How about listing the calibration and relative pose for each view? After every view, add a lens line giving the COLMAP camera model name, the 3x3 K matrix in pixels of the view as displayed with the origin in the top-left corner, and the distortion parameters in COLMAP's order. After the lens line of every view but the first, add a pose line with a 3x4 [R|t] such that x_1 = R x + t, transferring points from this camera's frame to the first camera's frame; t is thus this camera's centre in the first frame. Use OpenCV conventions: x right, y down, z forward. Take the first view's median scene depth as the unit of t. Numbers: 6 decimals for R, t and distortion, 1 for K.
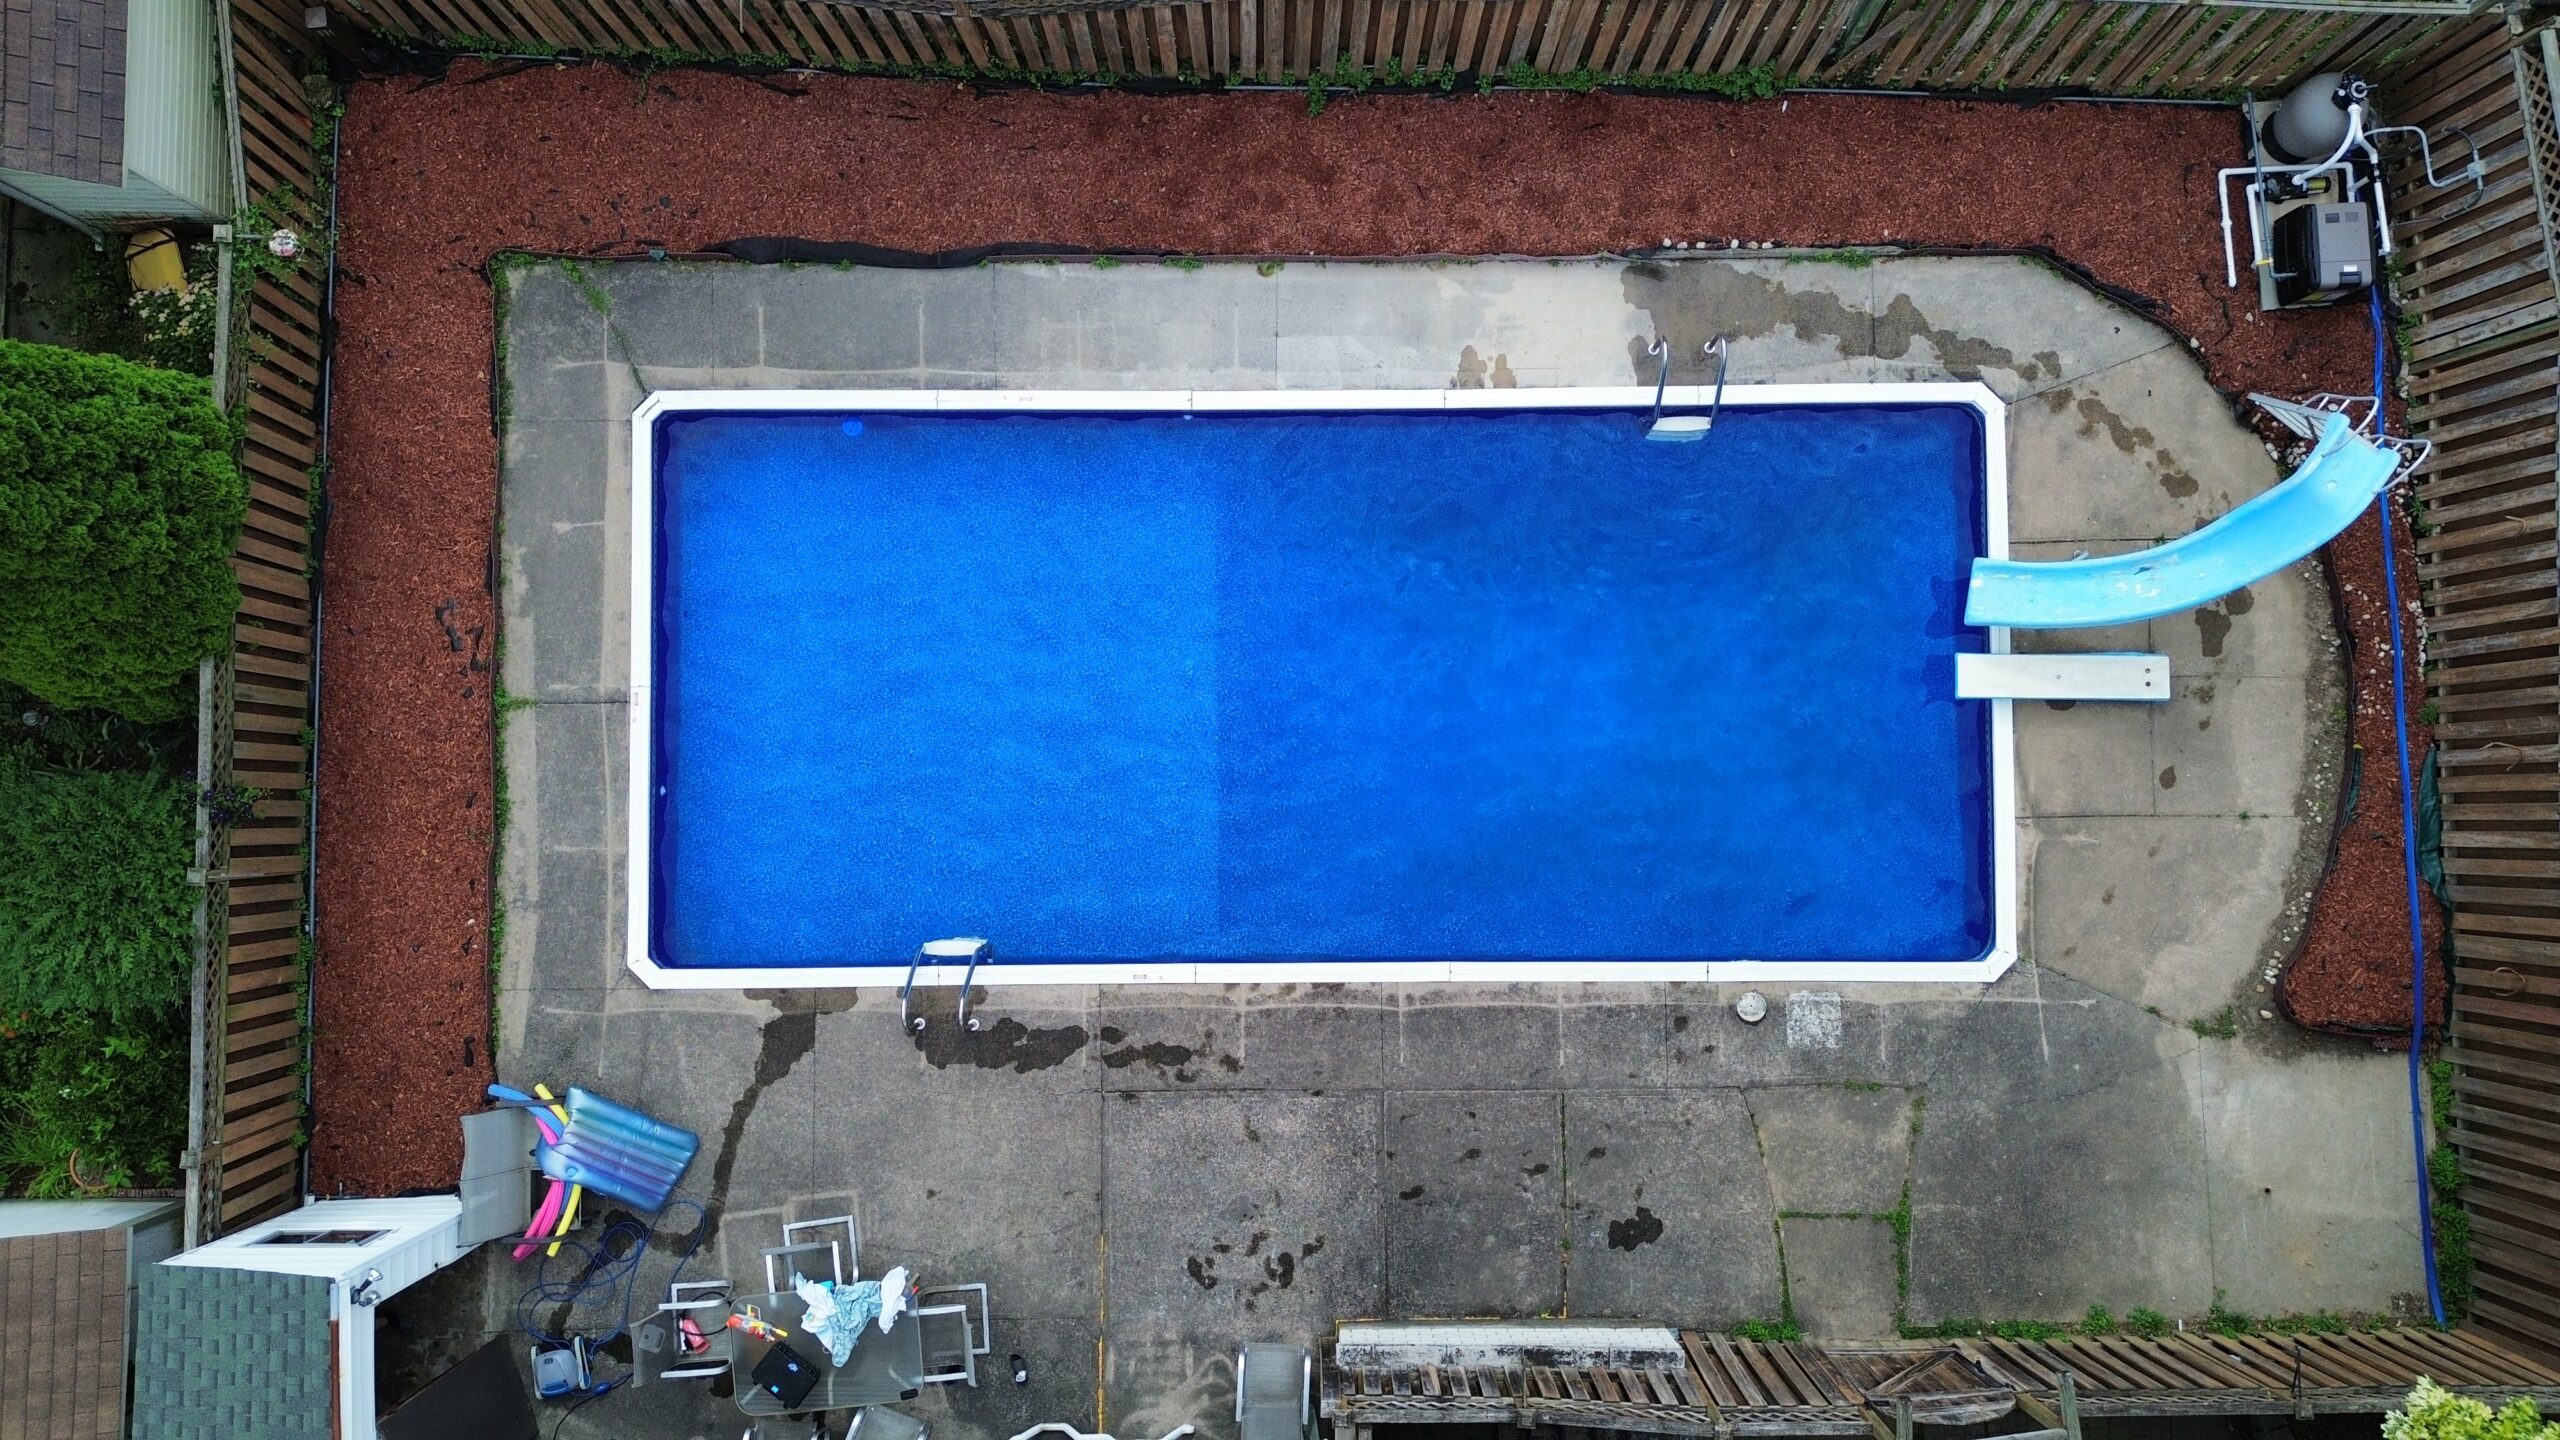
lens RADIAL K [[1796.3, 0, 1282.0], [0, 1796.3, 726.5], [0, 0, 1]] dist [0.075520, -0.079402]
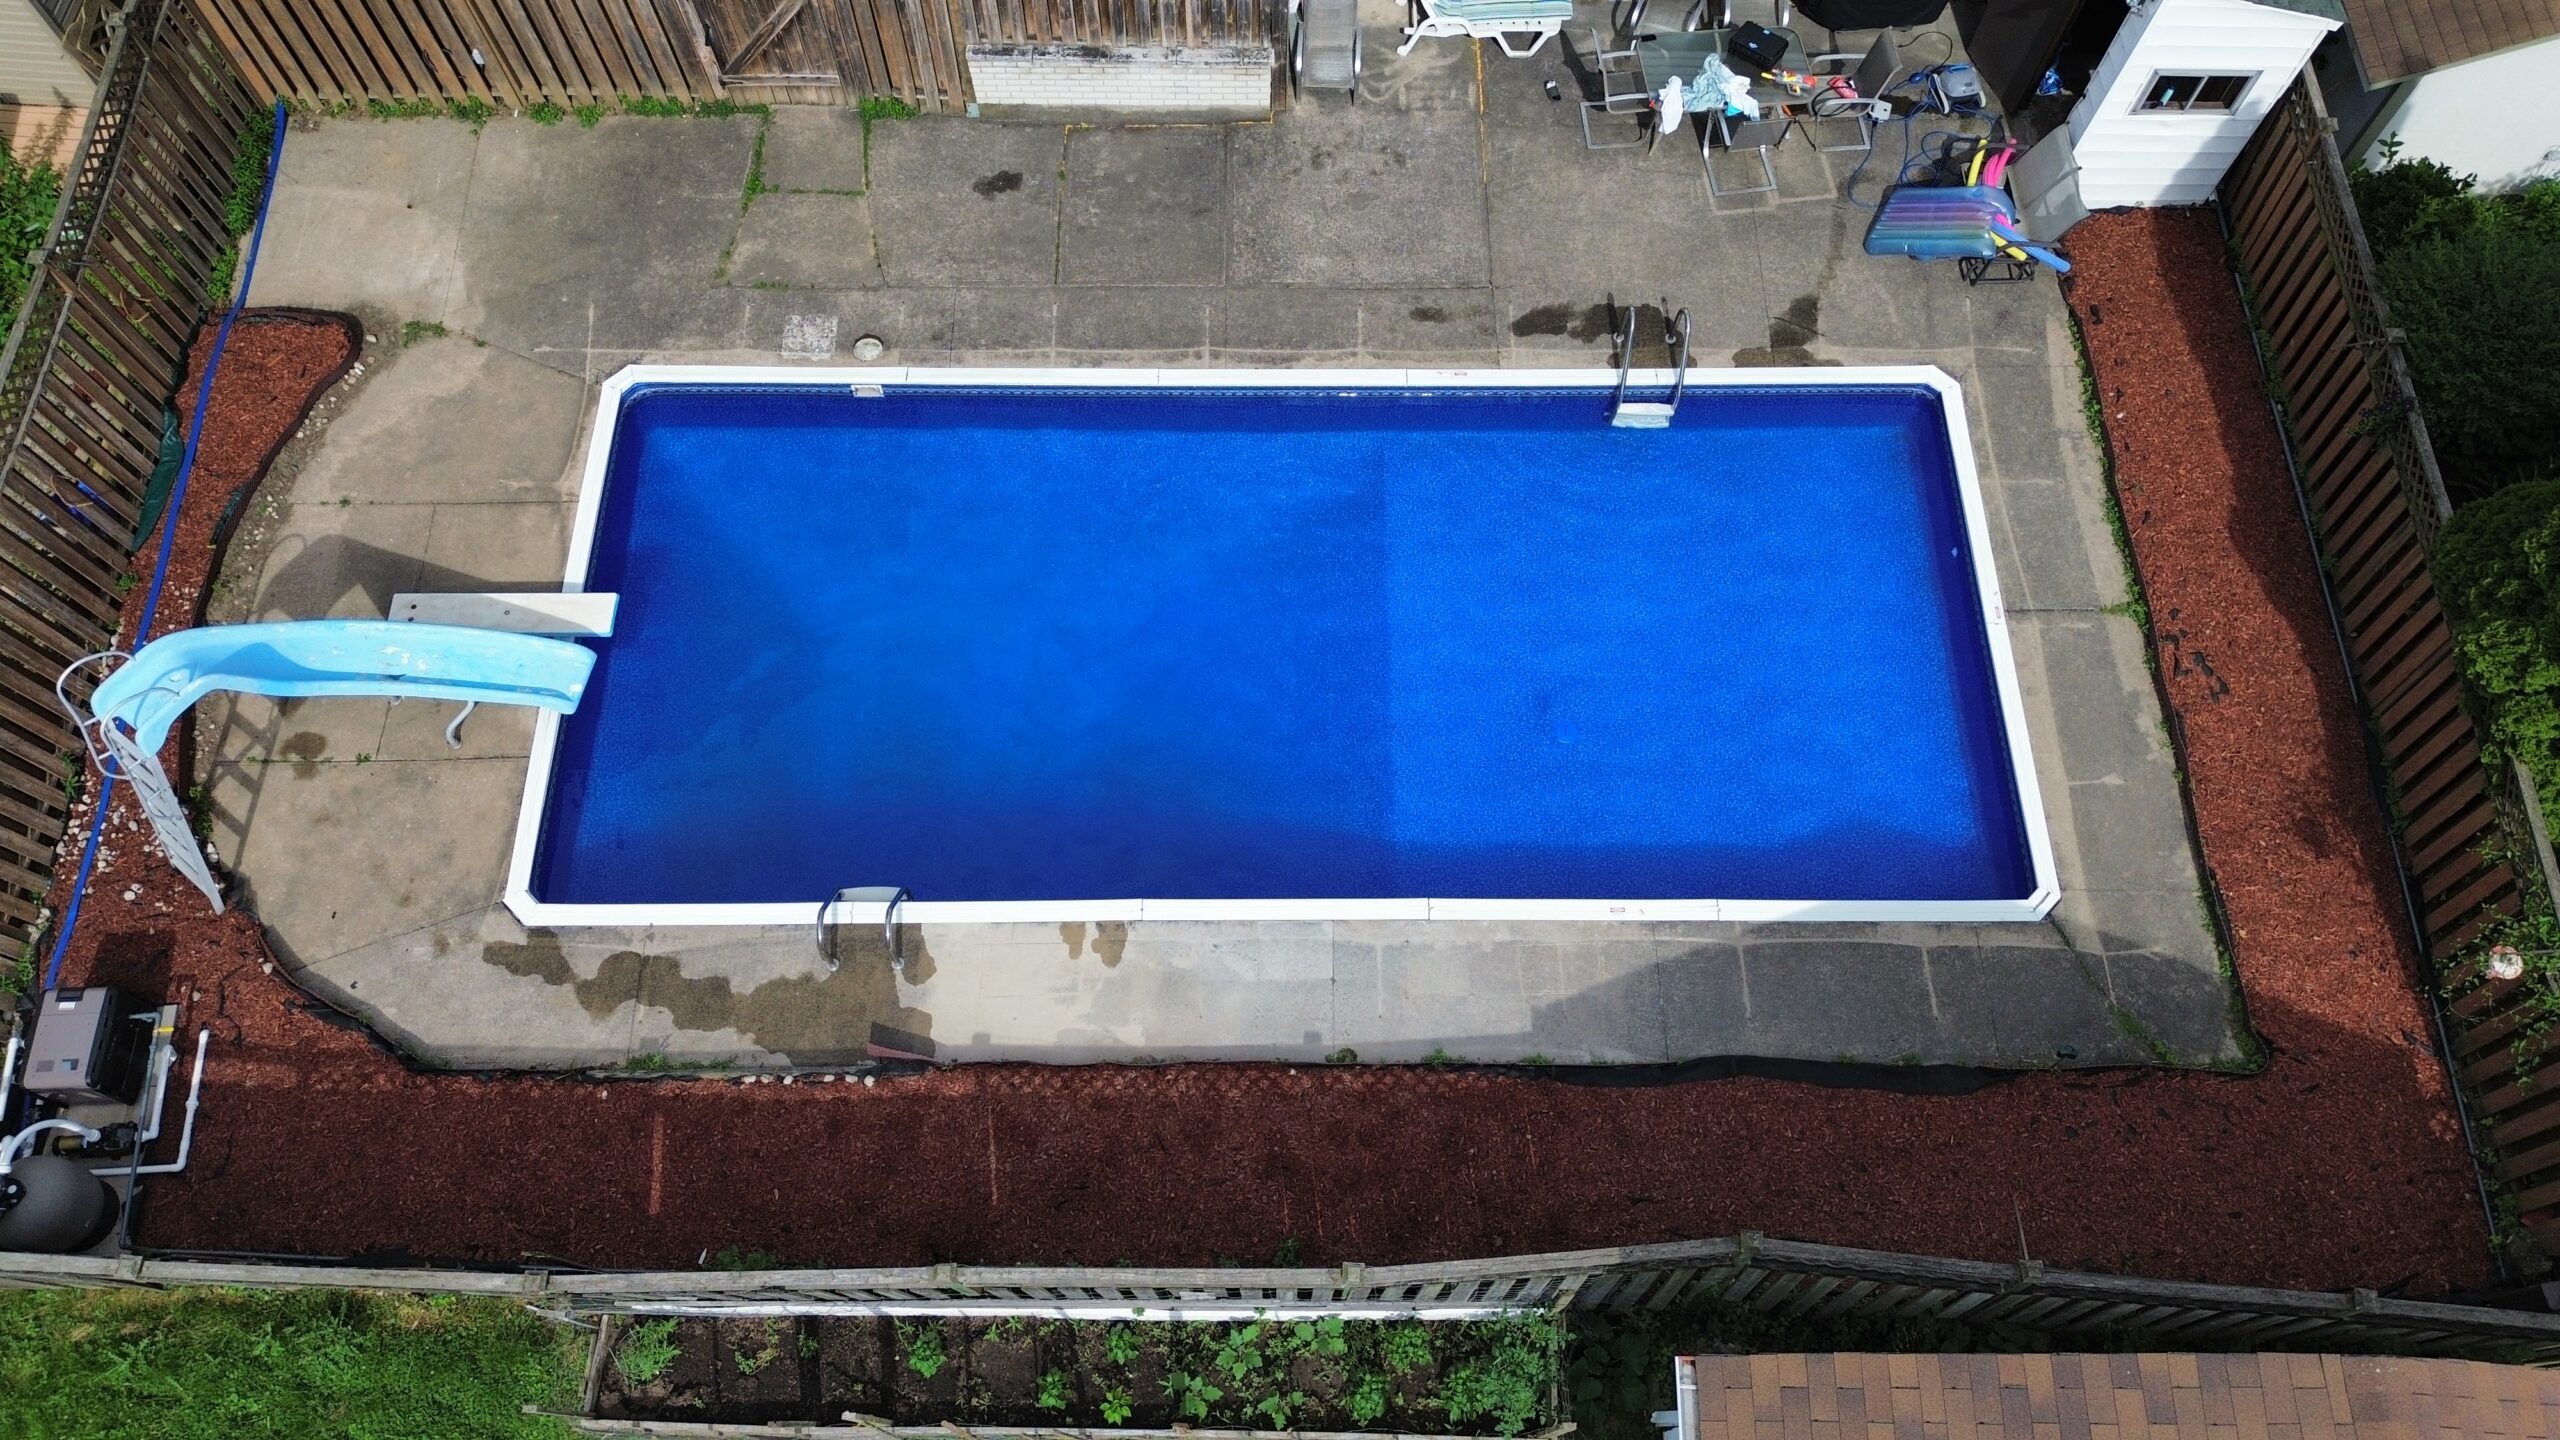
lens RADIAL K [[1810.7, 0, 1280.0], [0, 1810.7, 720.0], [0, 0, 1]] dist [0.072186, -0.078793]
pose [[-0.999942, -0.007436, -0.007740, 0.030798], [0.002930, -0.882857, 0.469633, -0.524014], [-0.010325, 0.469584, 0.882828, 0.177884]]
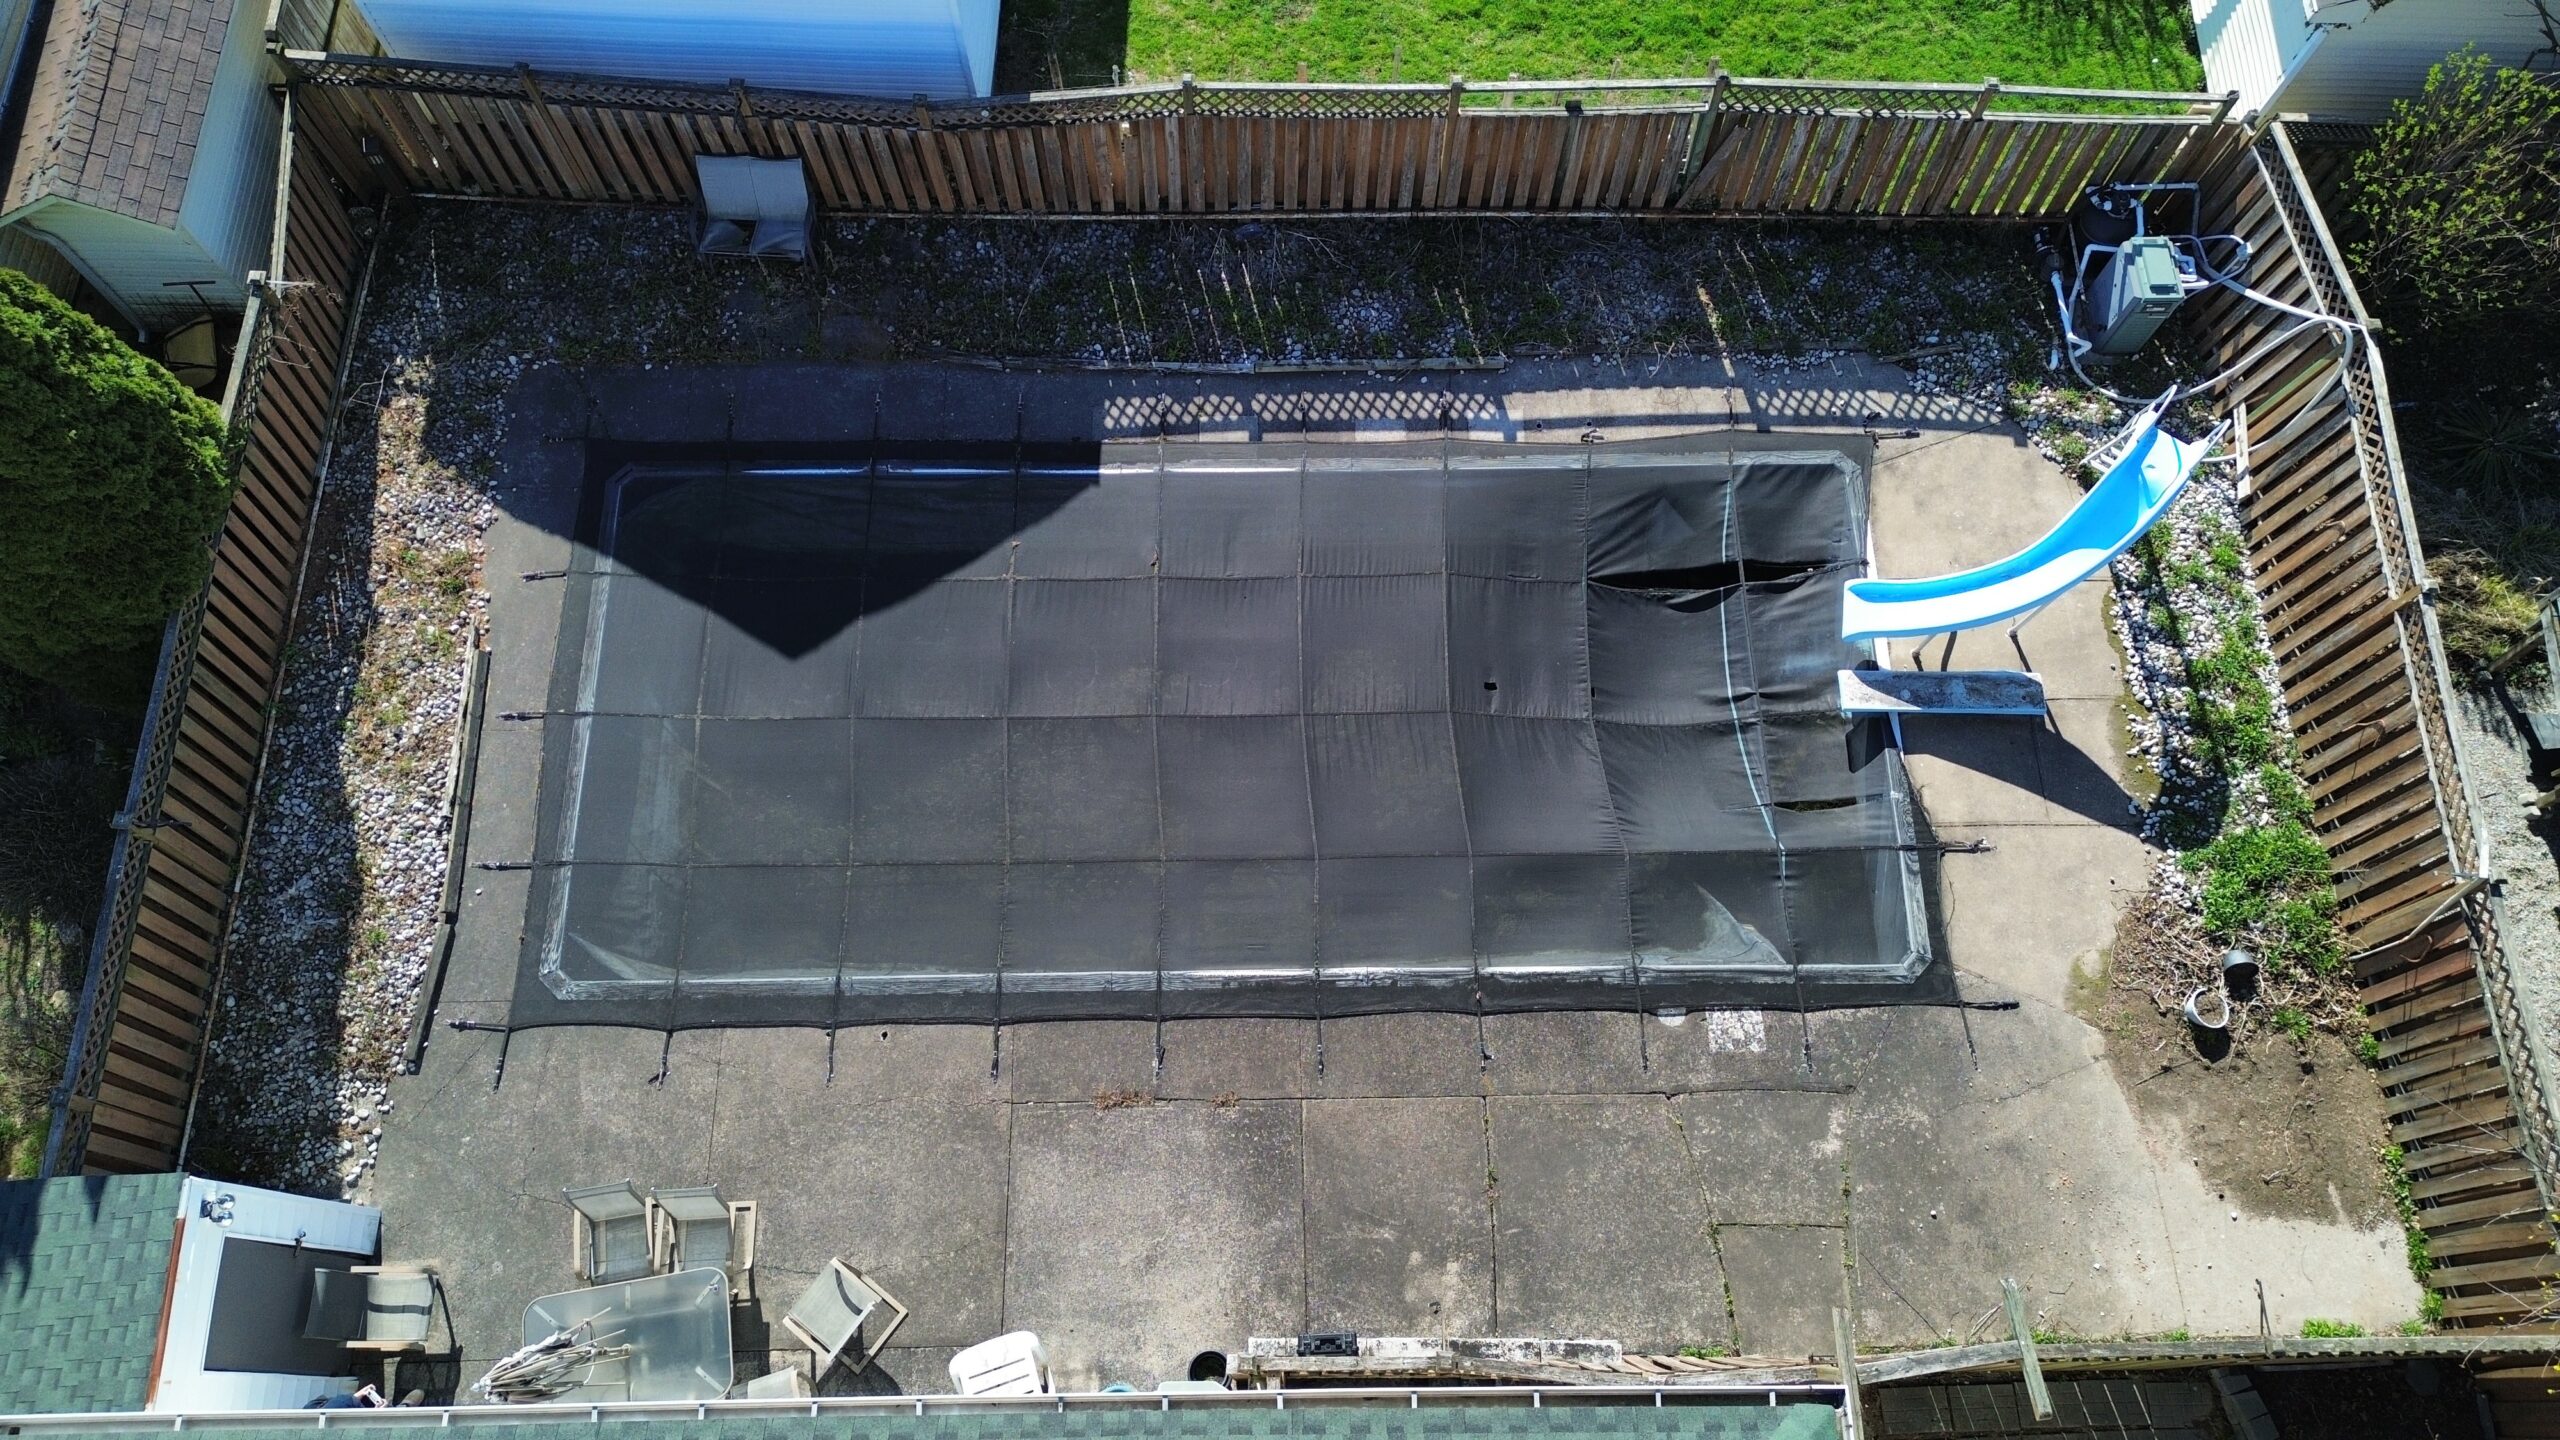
lens RADIAL K [[1796.3, 0, 1282.0], [0, 1796.3, 726.5], [0, 0, 1]] dist [0.075520, -0.079402]
pose [[0.999967, -0.005653, 0.005767, 0.041390], [0.007194, 0.948025, -0.318114, 0.321500], [-0.003669, 0.318145, 0.948035, 0.013070]]
